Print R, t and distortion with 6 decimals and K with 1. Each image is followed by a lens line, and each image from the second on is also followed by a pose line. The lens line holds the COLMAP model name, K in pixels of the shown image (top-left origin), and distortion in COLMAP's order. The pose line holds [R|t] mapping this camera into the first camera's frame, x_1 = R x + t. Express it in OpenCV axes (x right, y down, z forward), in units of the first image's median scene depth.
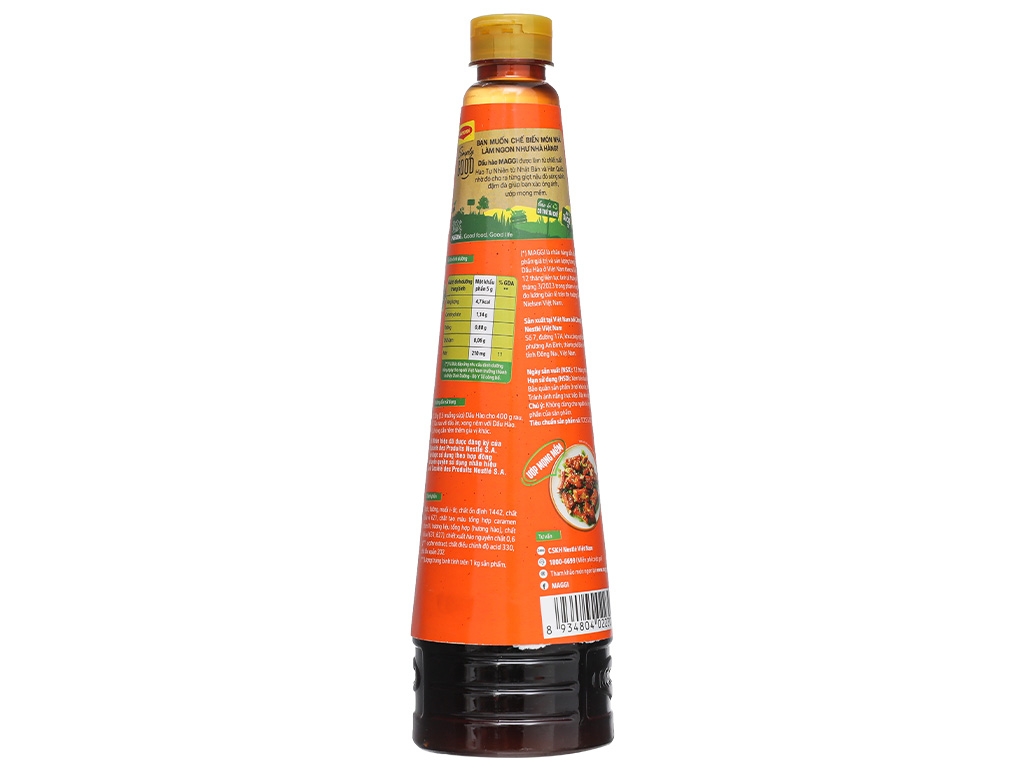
lens RADIAL K [[3169.5, 0, 512.1], [0, 3169.5, 381.0], [0, 0, 1]] dist [0.043470, 0.000000]
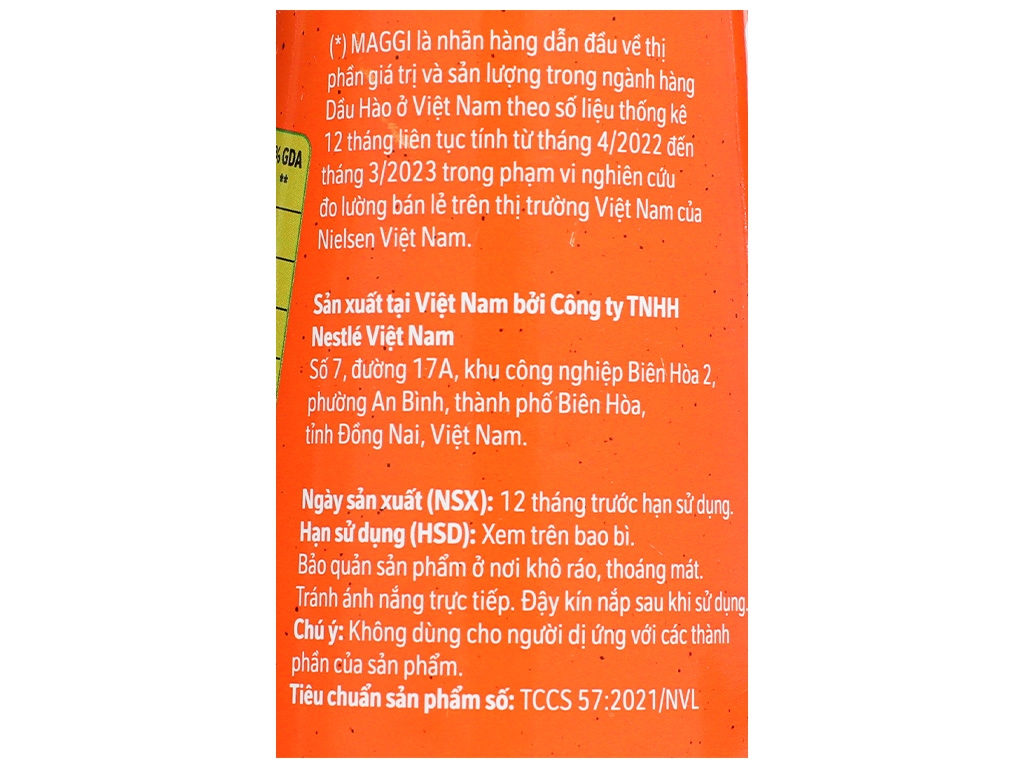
lens RADIAL K [[3169.5, 0, 512.6], [0, 3169.5, 386.1], [0, 0, 1]] dist [0.043470, 0.000000]
pose [[0.666914, 0.076387, -0.741209, 0.210690], [-0.022630, 0.996349, 0.082319, -0.034178], [0.744791, -0.038126, 0.666208, 0.835506]]
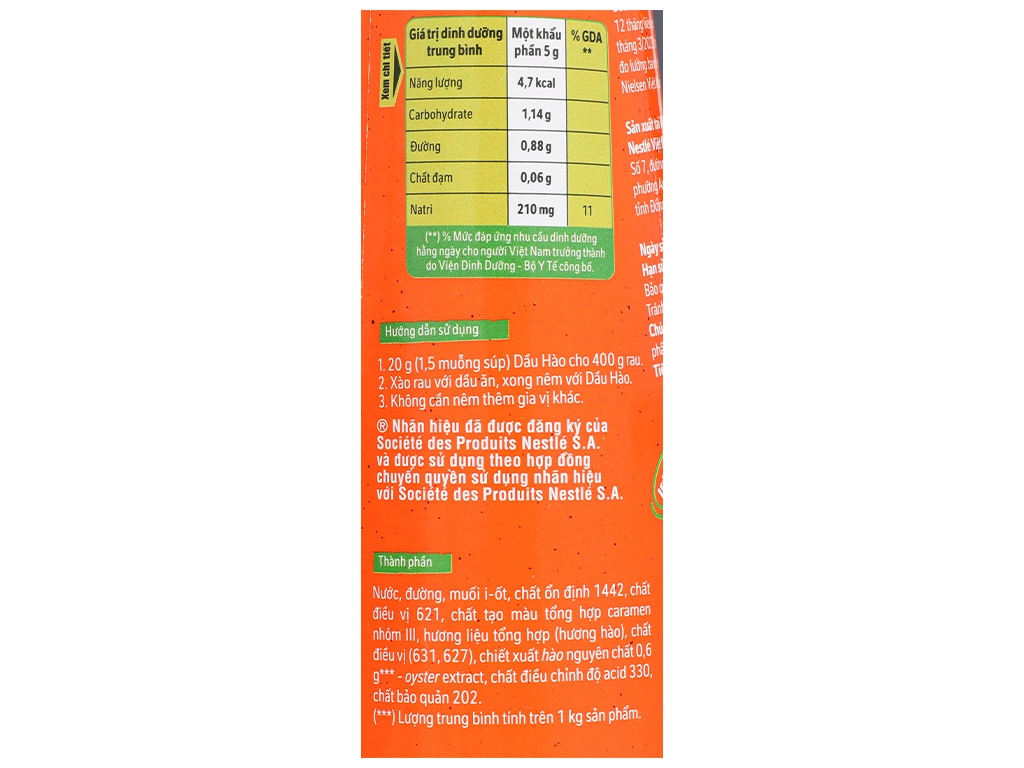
lens RADIAL K [[3169.5, 0, 511.9], [0, 3169.5, 385.5], [0, 0, 1]] dist [0.043470, 0.000000]
pose [[0.749187, -0.078976, 0.657634, -0.285254], [0.015429, 0.994677, 0.101876, -0.027984], [-0.662179, -0.066178, 0.746418, 0.694478]]
